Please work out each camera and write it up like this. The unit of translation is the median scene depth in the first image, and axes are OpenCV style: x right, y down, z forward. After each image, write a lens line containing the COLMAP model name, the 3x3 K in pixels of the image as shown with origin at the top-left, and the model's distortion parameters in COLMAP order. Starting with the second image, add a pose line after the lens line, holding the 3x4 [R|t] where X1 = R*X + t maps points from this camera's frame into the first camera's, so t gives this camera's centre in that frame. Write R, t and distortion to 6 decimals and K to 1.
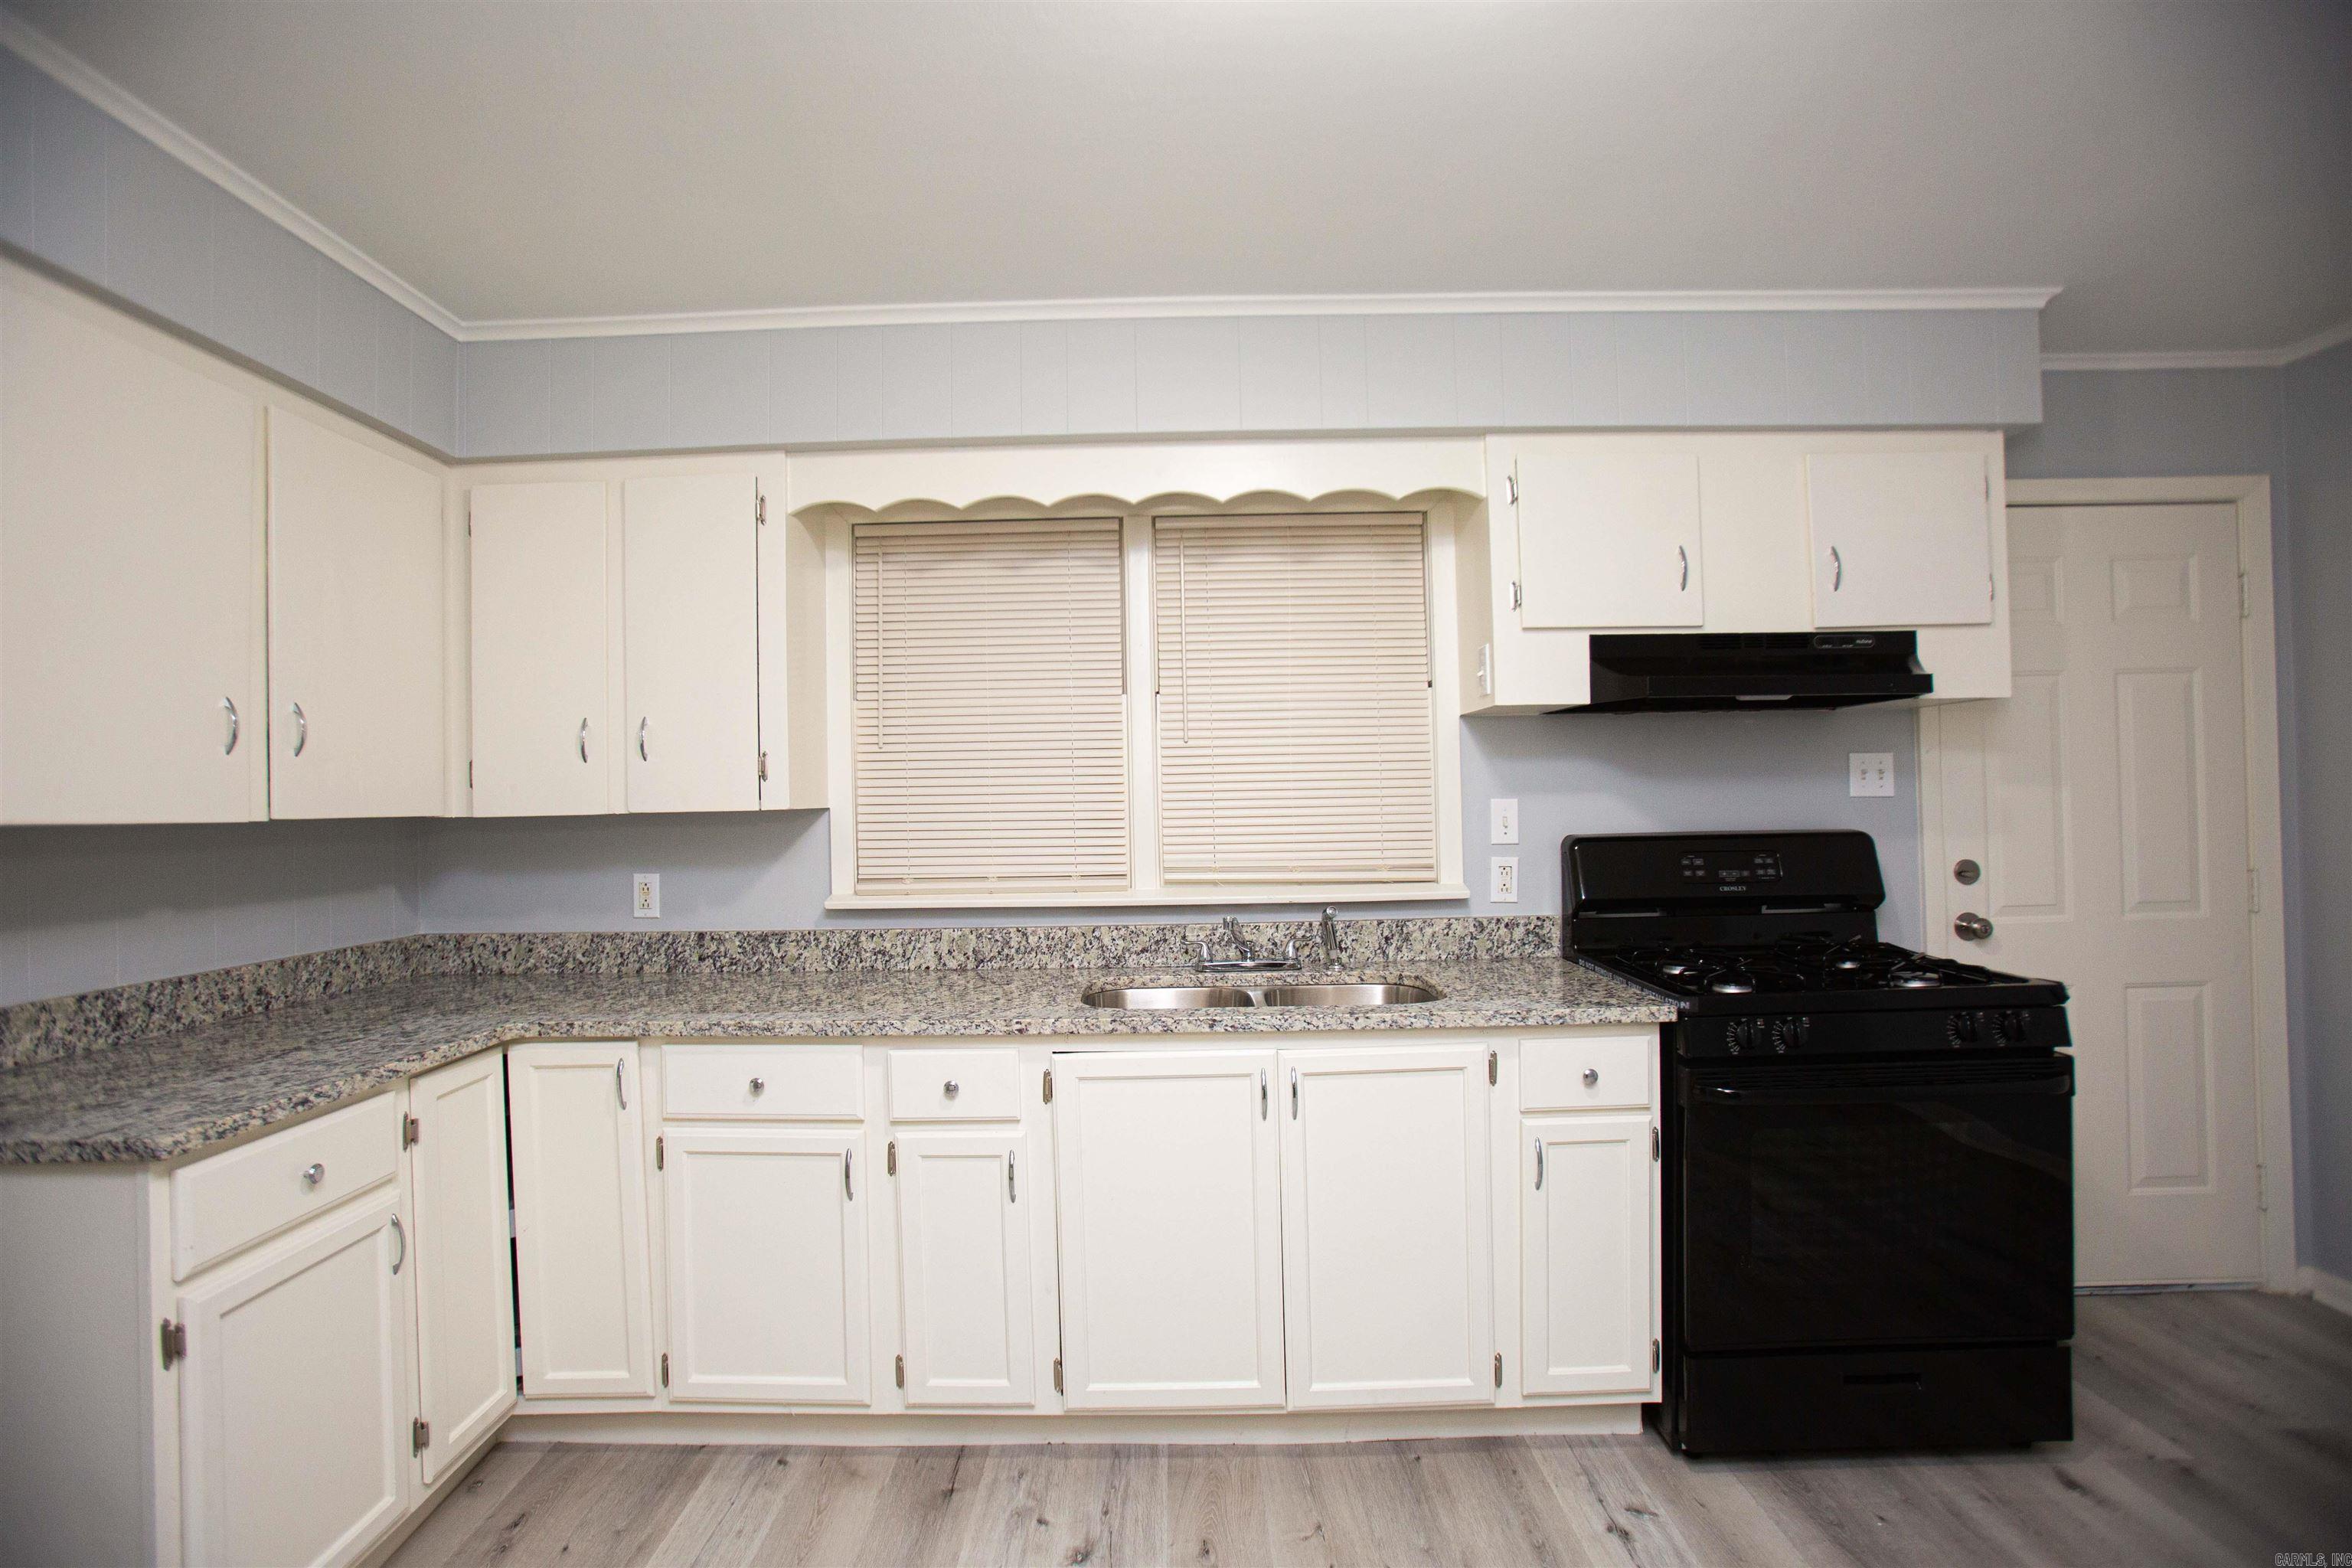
lens RADIAL K [[1086.4, 0, 1160.5], [0, 1086.4, 790.3], [0, 0, 1]] dist [-0.082200, 0.041814]
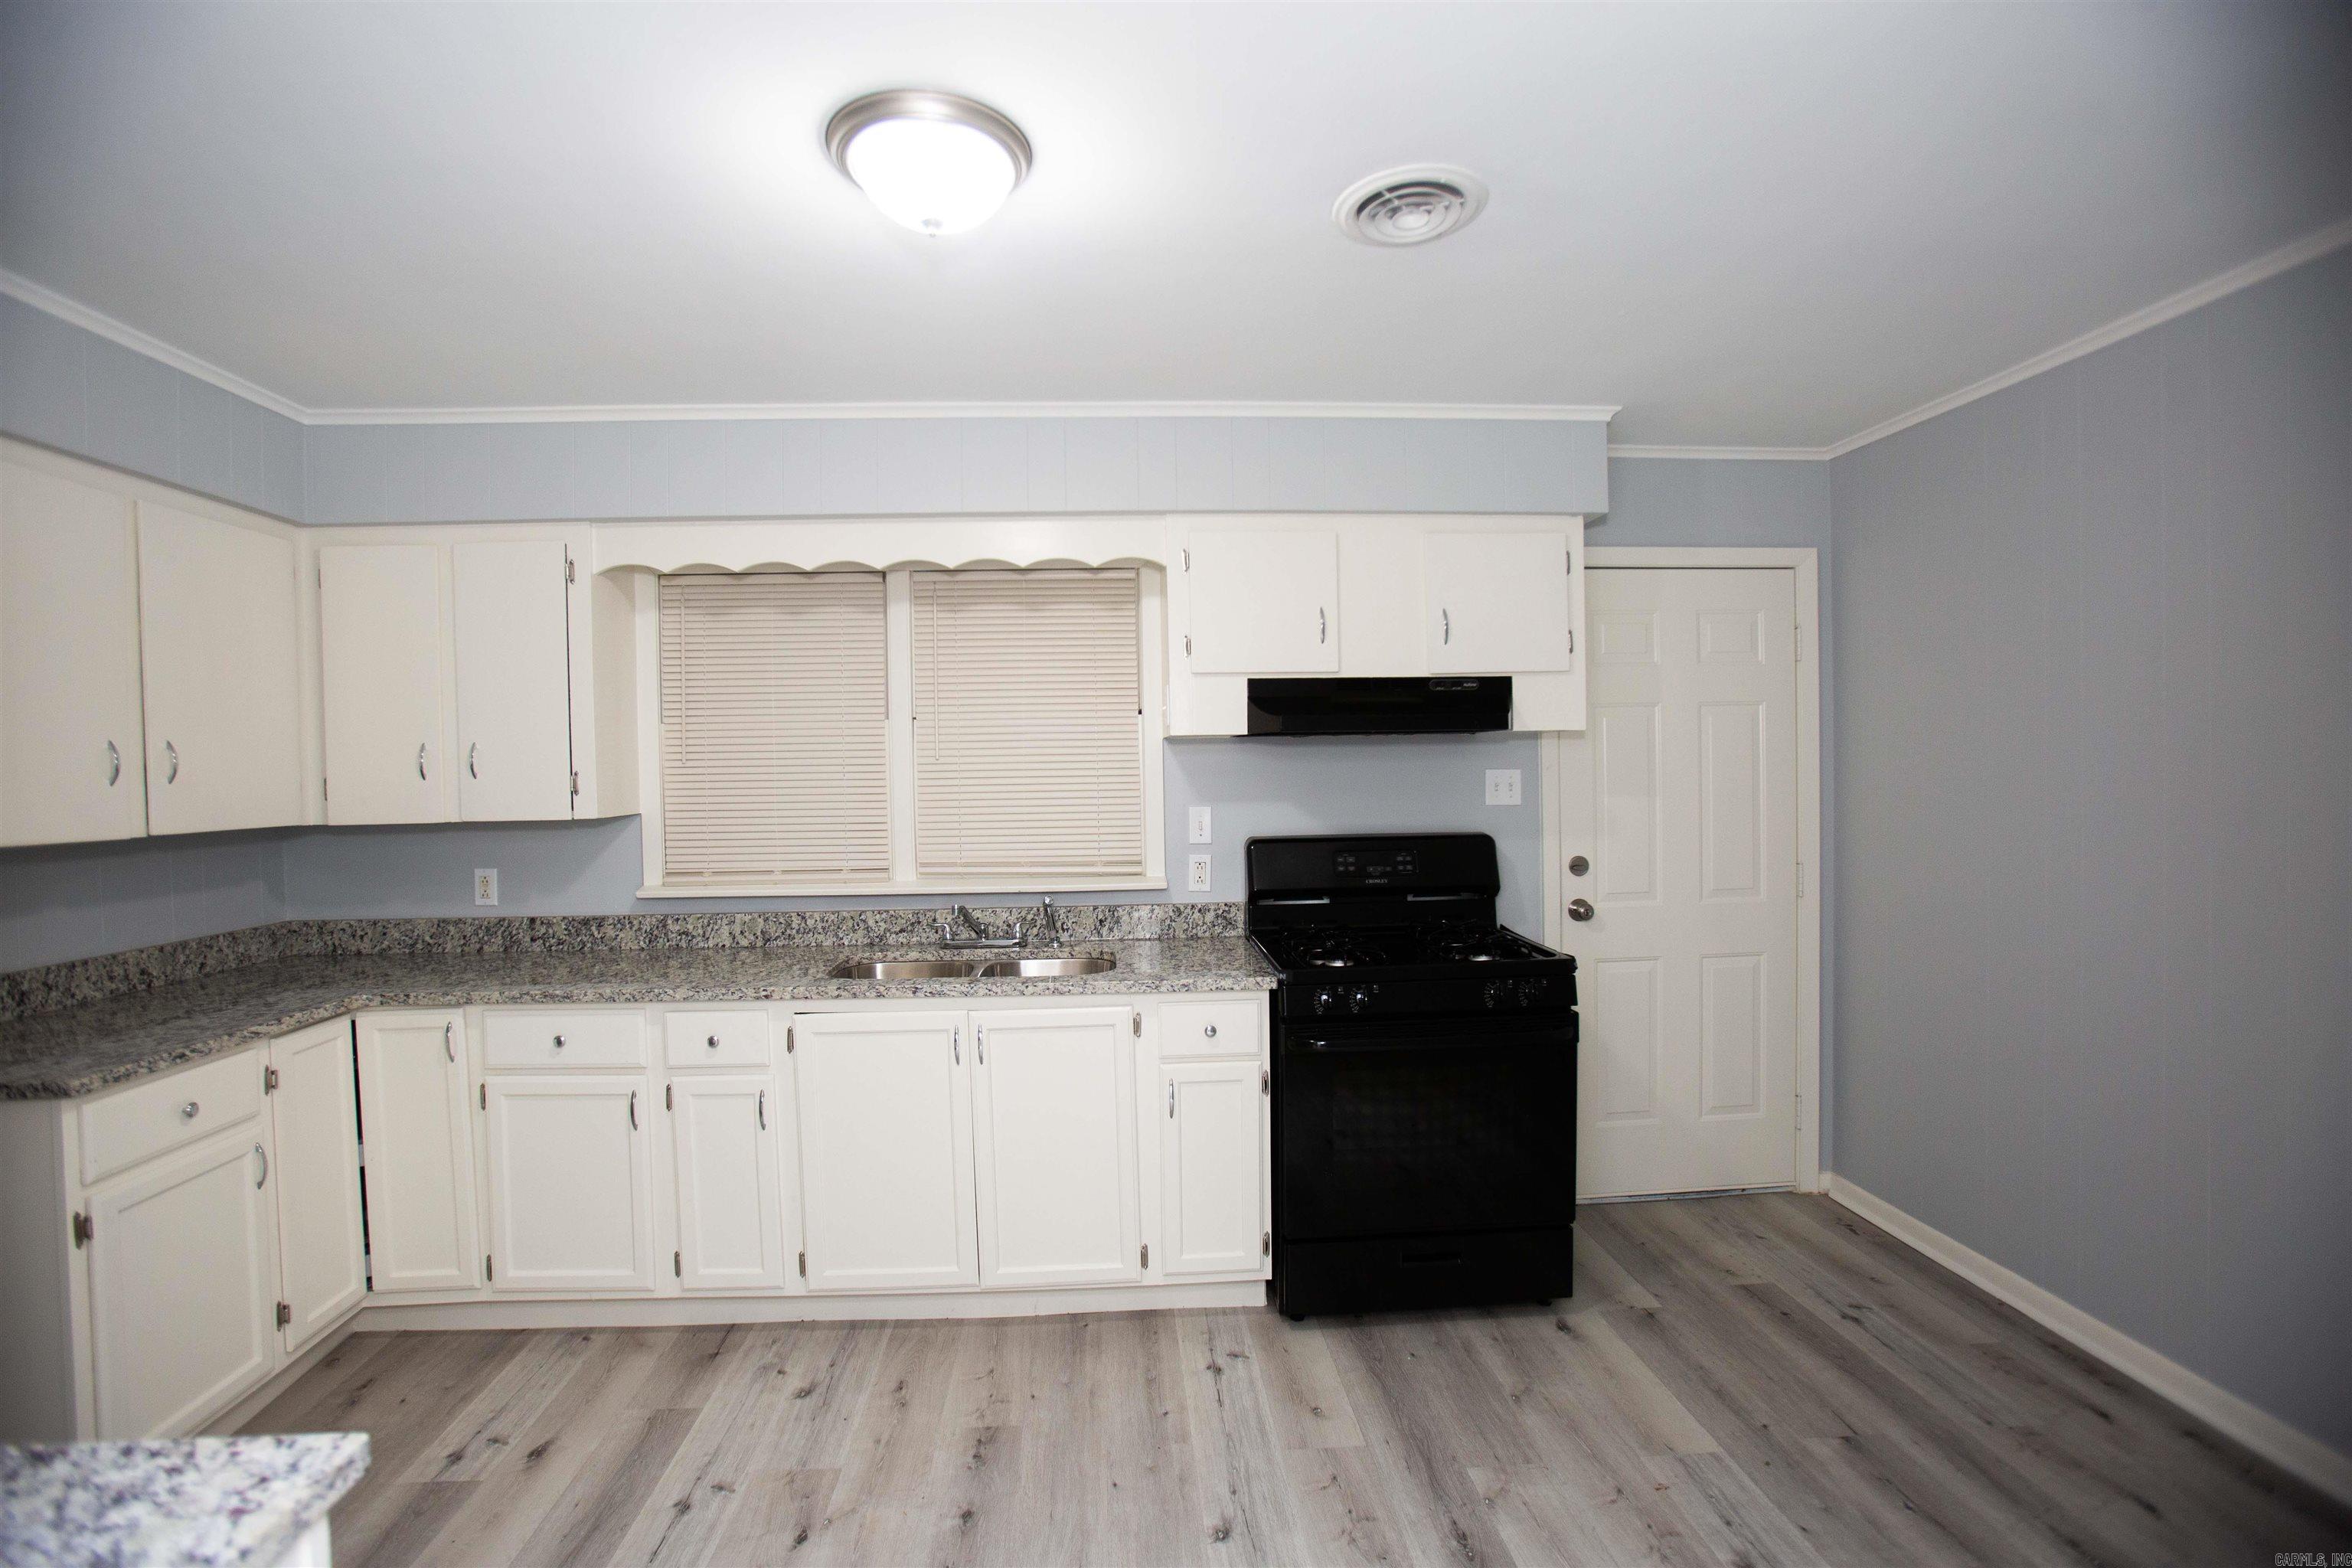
lens RADIAL K [[1087.2, 0, 1153.7], [0, 1087.2, 790.7], [0, 0, 1]] dist [-0.076614, 0.037198]
pose [[0.998009, 0.001206, 0.063061, 0.214519], [-0.003124, 0.999535, 0.030326, -0.053763], [-0.062995, -0.030463, 0.997549, -0.255215]]
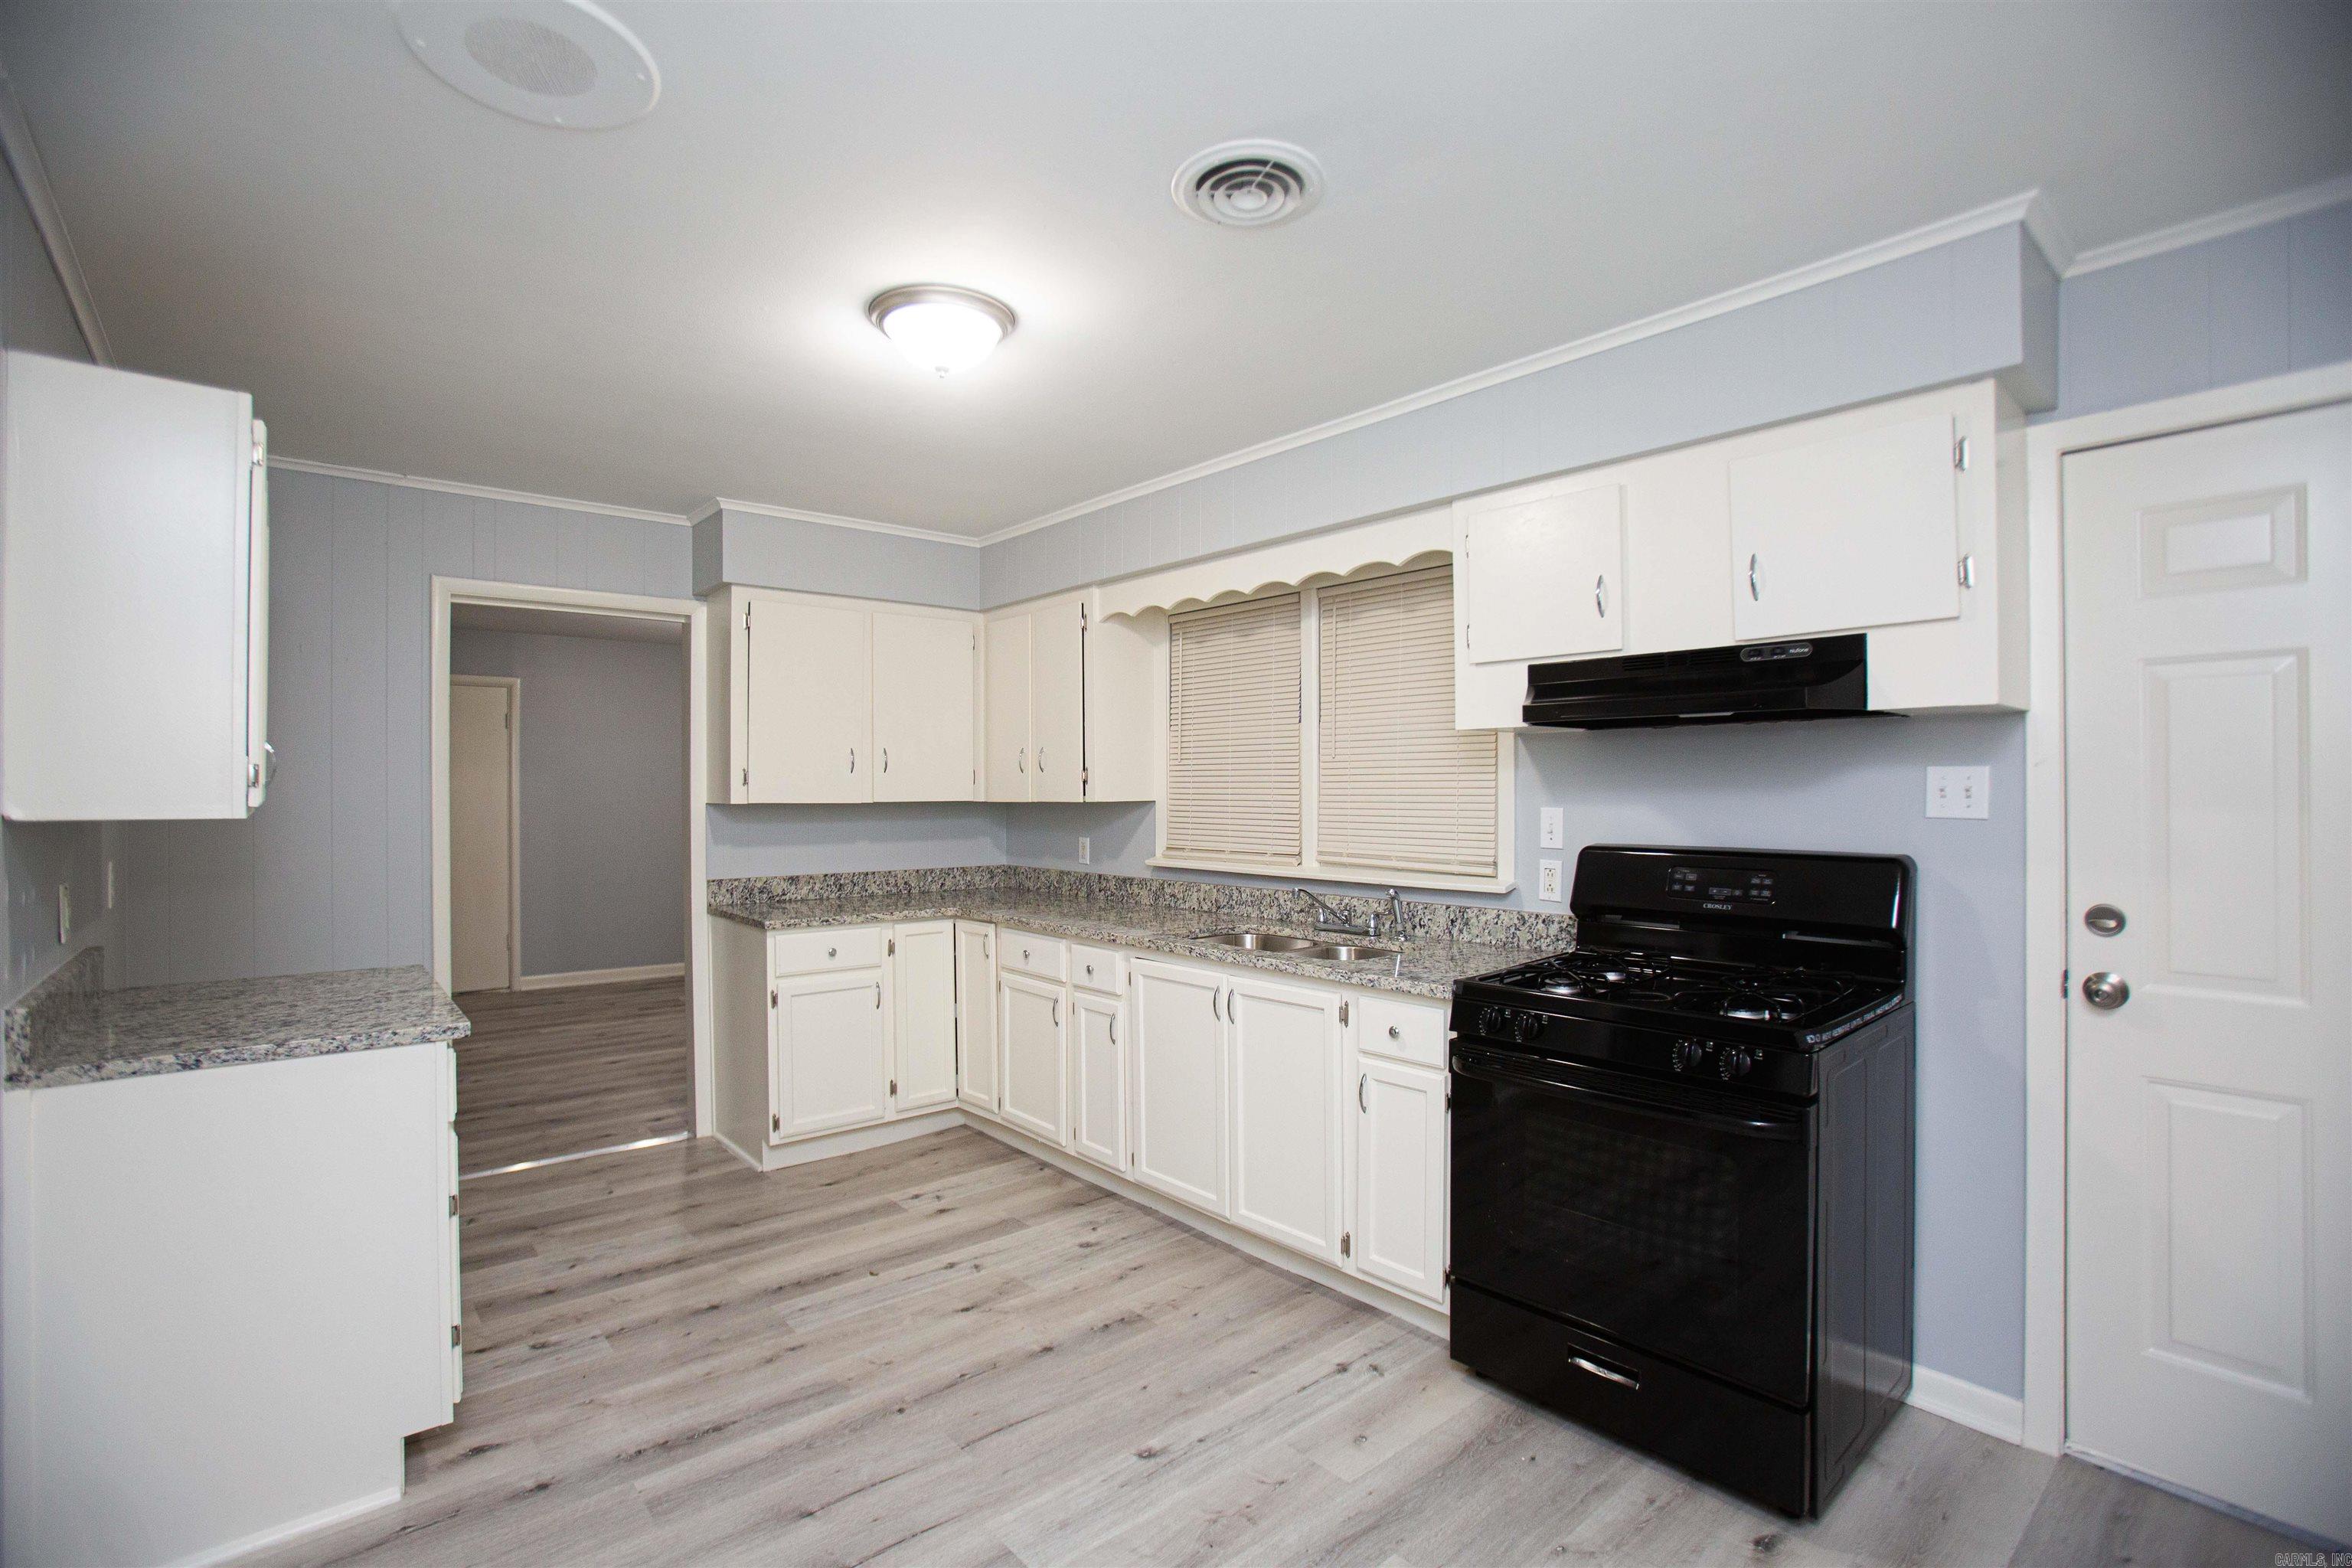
lens RADIAL K [[1087.2, 0, 1153.7], [0, 1087.2, 790.7], [0, 0, 1]] dist [-0.076614, 0.037198]
pose [[0.655476, 0.017599, -0.755011, 1.005944], [-0.000492, 0.999738, 0.022877, -0.039286], [0.755216, -0.014624, 0.655313, -0.038626]]
